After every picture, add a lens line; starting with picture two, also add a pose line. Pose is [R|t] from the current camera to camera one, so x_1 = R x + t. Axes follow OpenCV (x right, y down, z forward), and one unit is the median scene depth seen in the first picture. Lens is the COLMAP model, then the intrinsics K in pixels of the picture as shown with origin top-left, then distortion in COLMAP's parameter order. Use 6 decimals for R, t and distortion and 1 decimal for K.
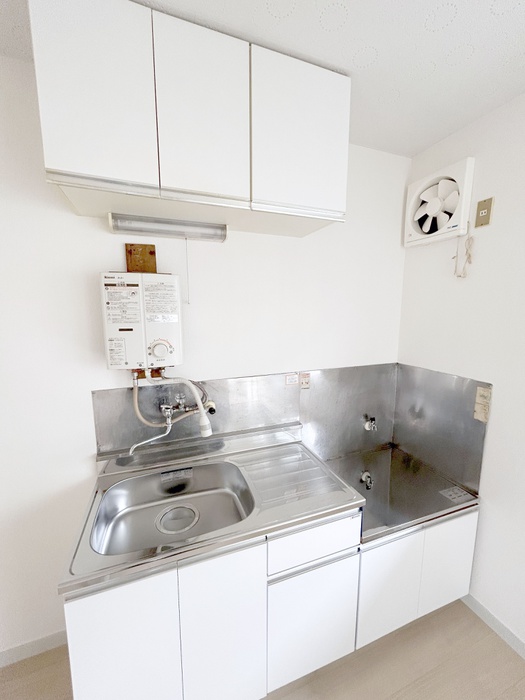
lens RADIAL K [[280.3, 0, 262.4], [0, 280.3, 347.4], [0, 0, 1]] dist [-0.002985, 0.000052]
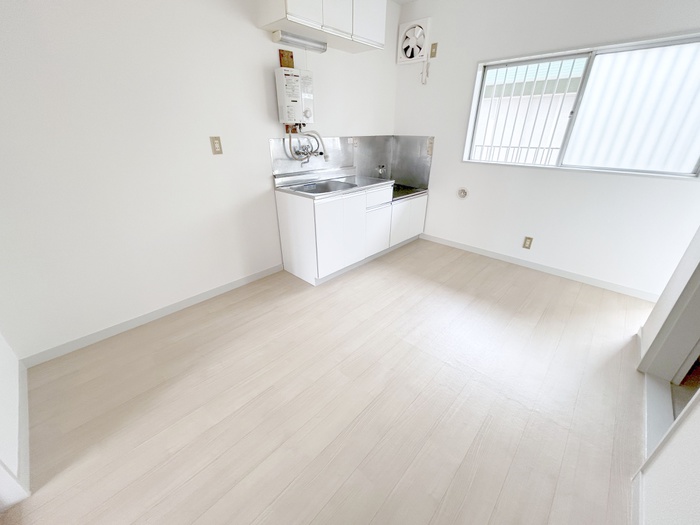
lens RADIAL K [[280.3, 0, 349.2], [0, 280.3, 263.9], [0, 0, 1]] dist [-0.002985, 0.000052]
pose [[0.900230, -0.186312, 0.393541, -0.935289], [0.057804, 0.946966, 0.316092, 0.353602], [-0.431562, -0.261807, 0.863256, -0.995776]]
